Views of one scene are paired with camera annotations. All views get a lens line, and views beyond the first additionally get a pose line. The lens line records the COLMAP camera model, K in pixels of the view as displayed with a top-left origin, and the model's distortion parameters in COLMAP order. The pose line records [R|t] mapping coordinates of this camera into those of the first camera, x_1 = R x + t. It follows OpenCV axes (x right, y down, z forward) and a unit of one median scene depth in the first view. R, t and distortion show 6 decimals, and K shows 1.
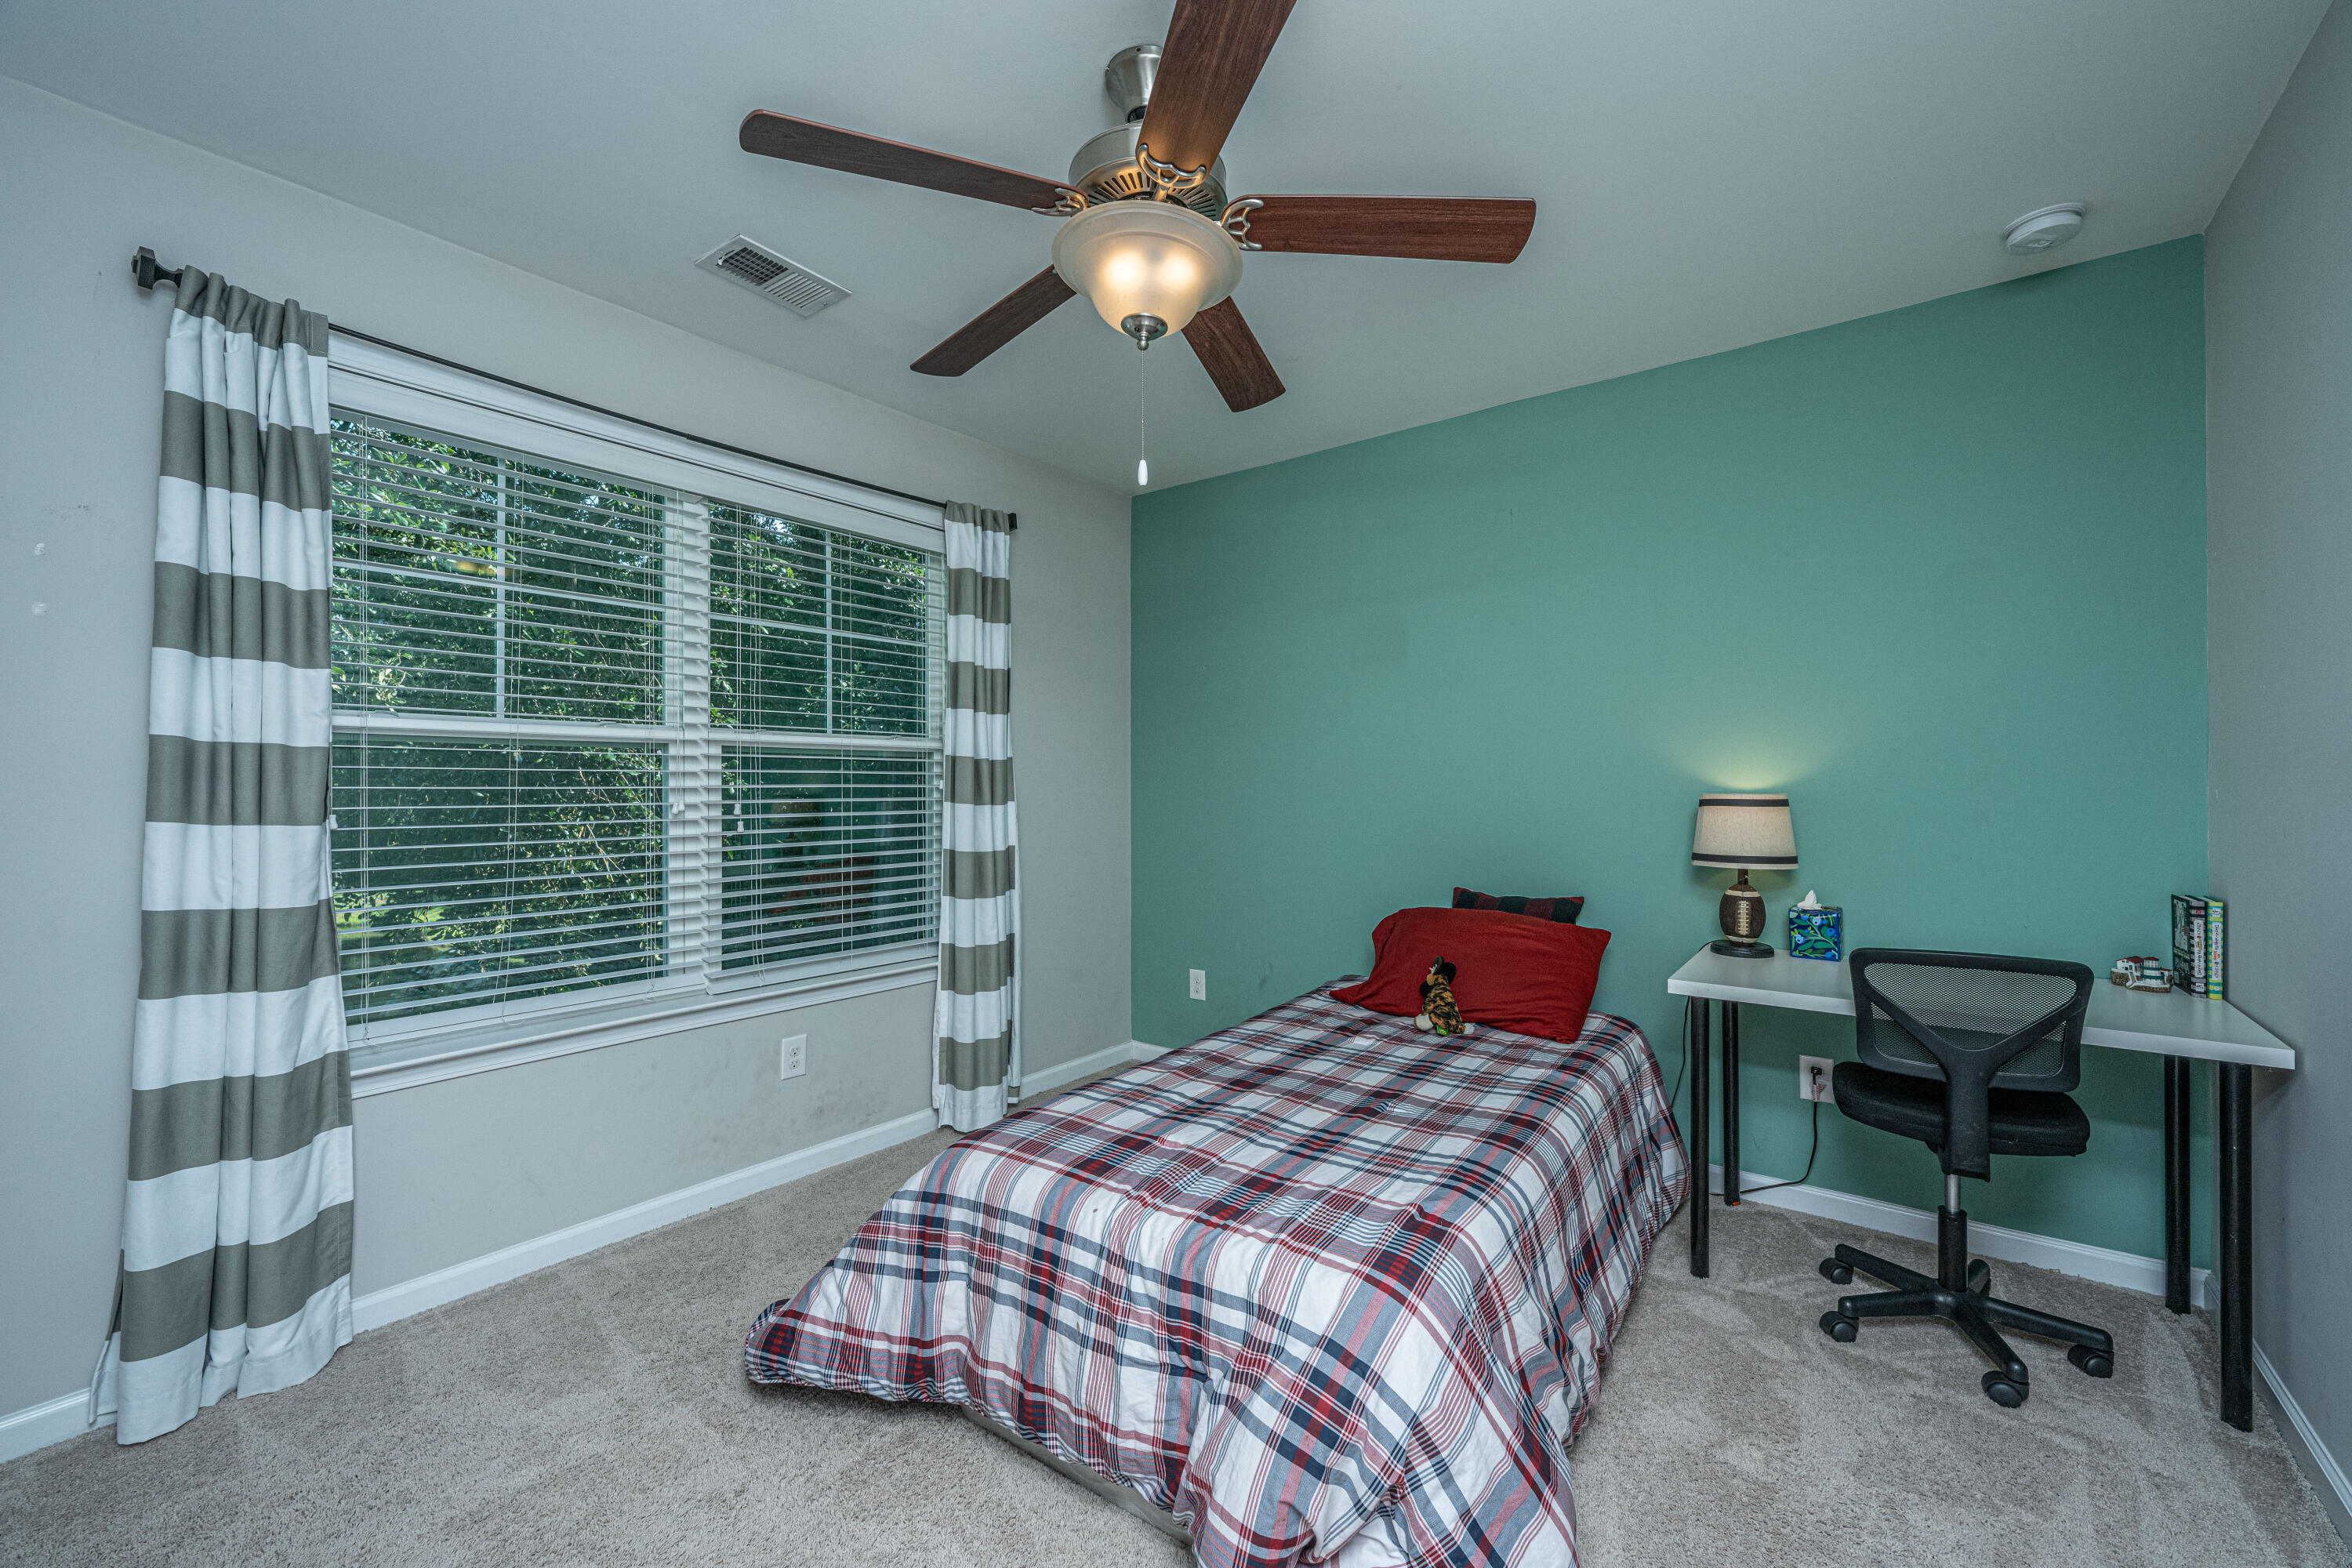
lens RADIAL K [[972.6, 0, 1199.2], [0, 972.6, 784.8], [0, 0, 1]] dist [-0.000539, 0.000225]
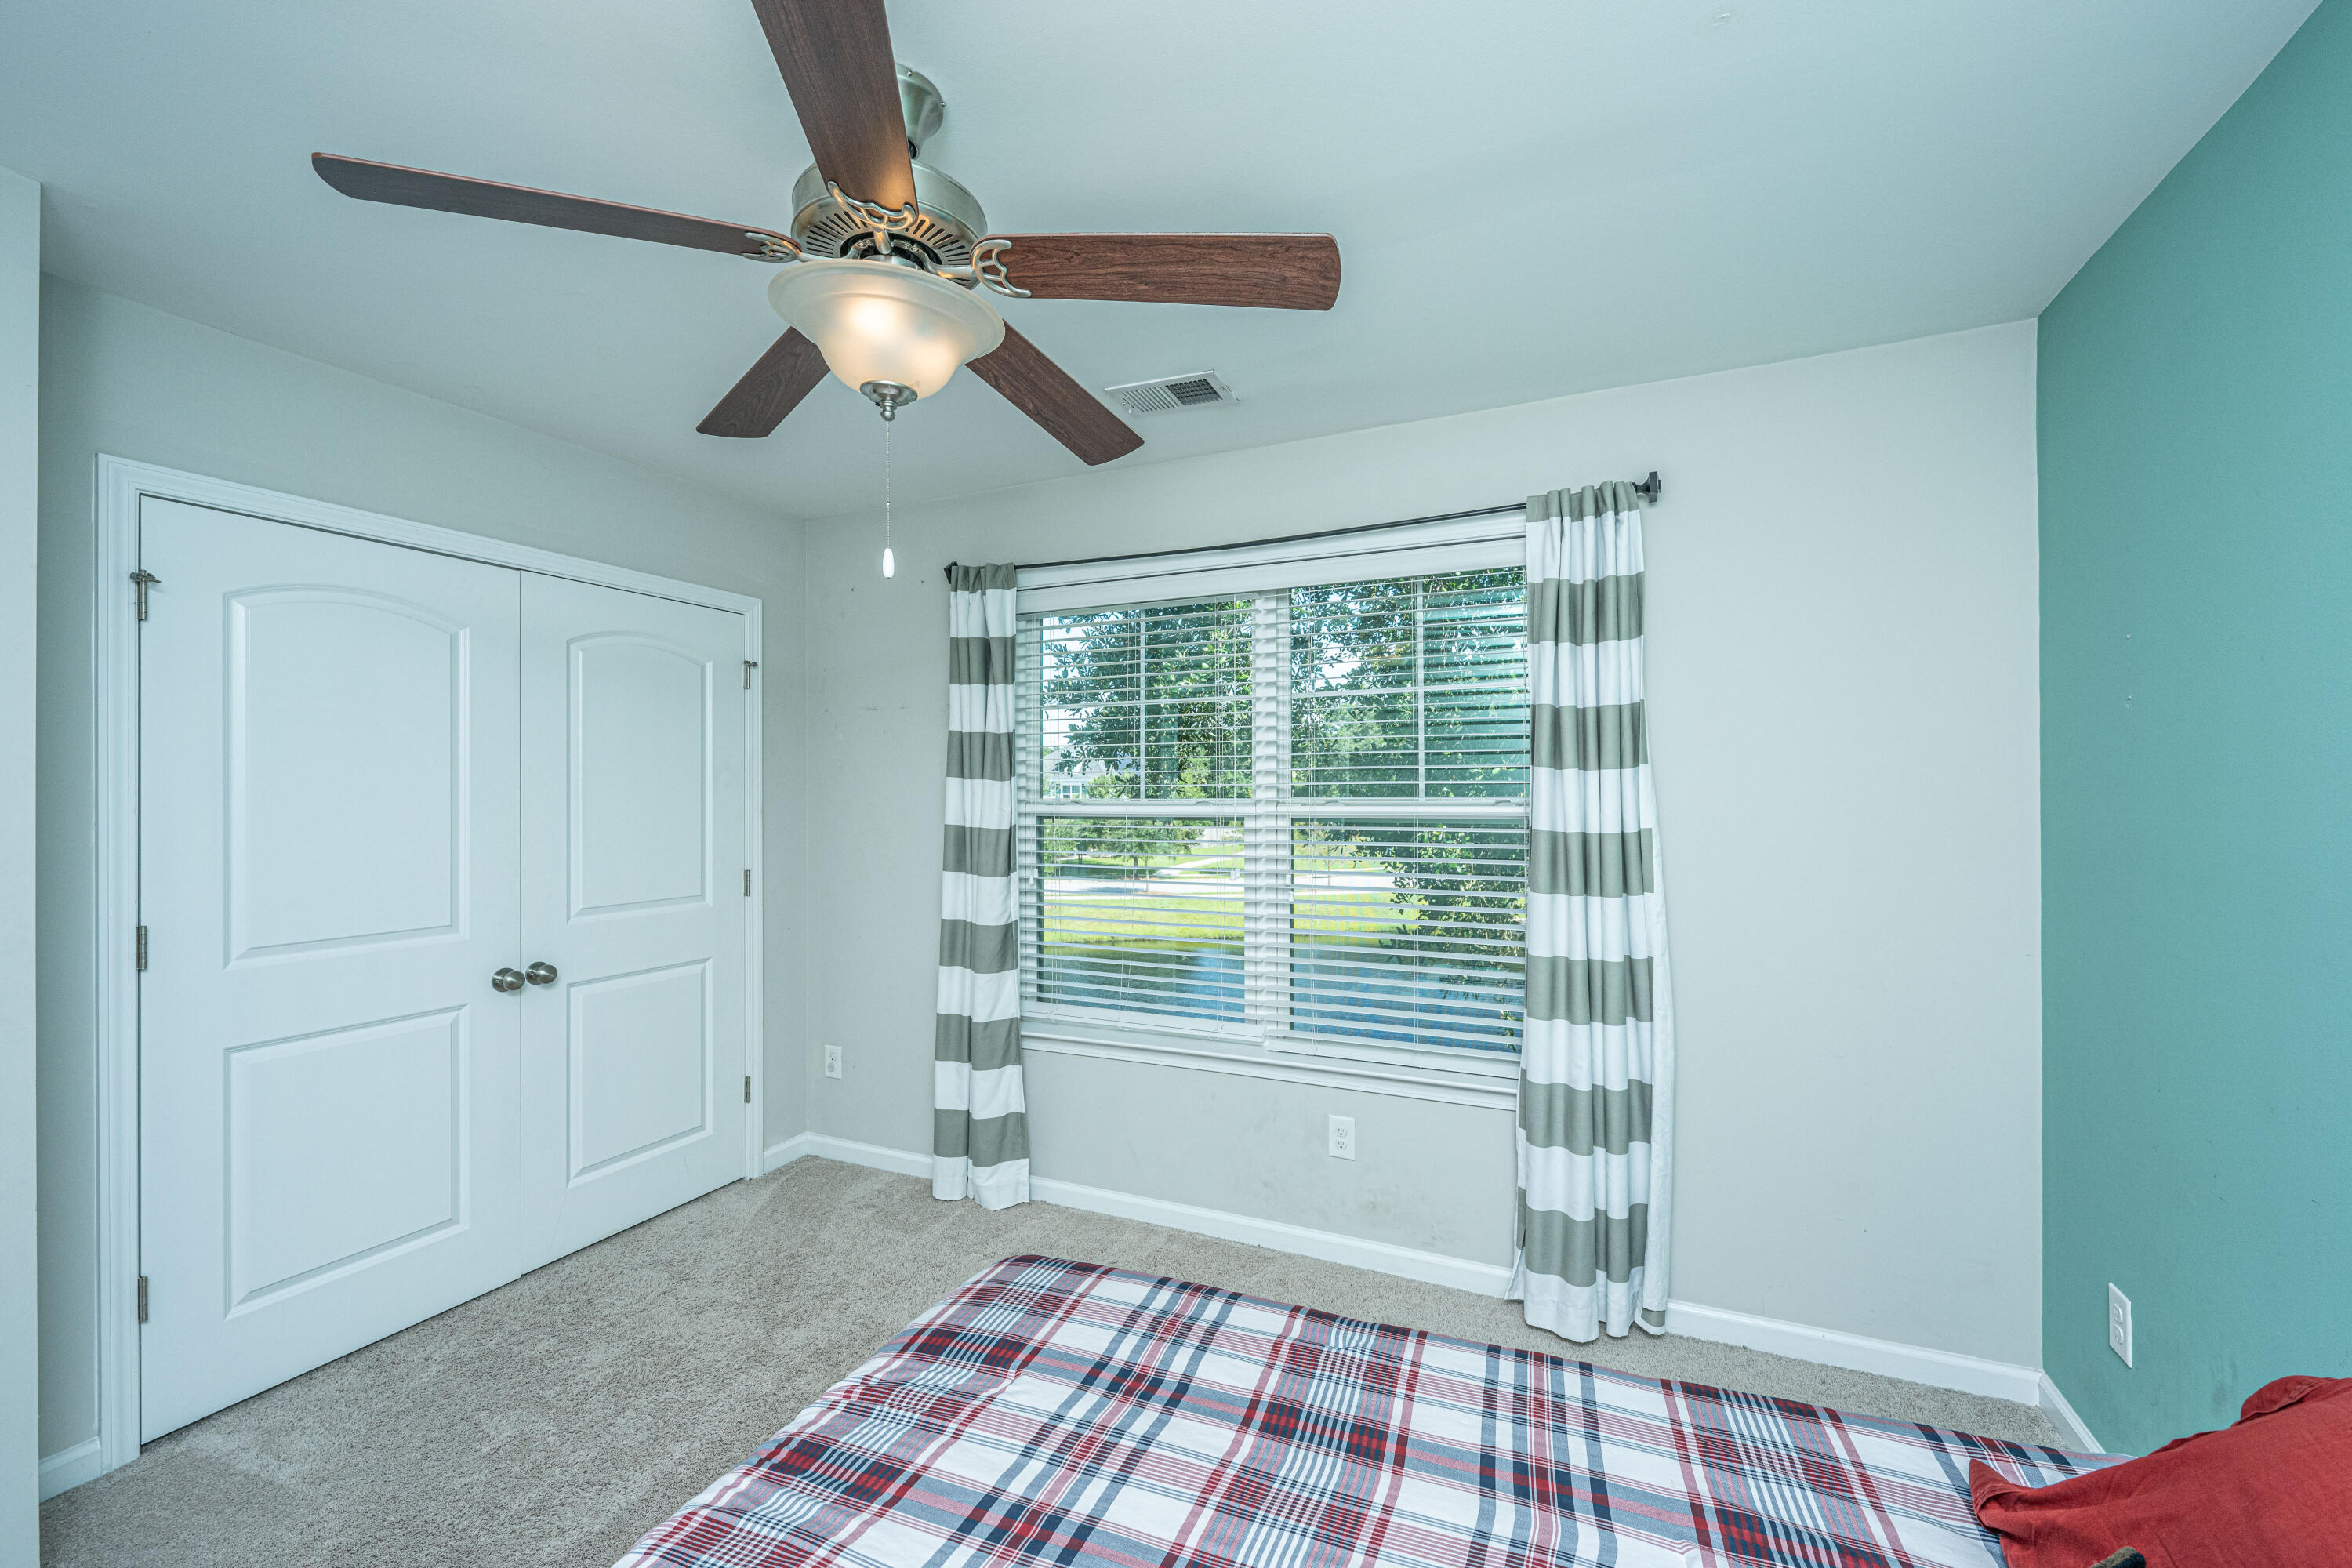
lens RADIAL K [[972.6, 0, 1199.2], [0, 972.6, 784.8], [0, 0, 1]] dist [-0.000539, 0.000225]
pose [[0.184227, -0.003931, -0.982876, 0.642774], [0.009337, 0.999954, -0.002249, -0.090842], [0.982839, -0.008763, 0.184255, 0.845167]]
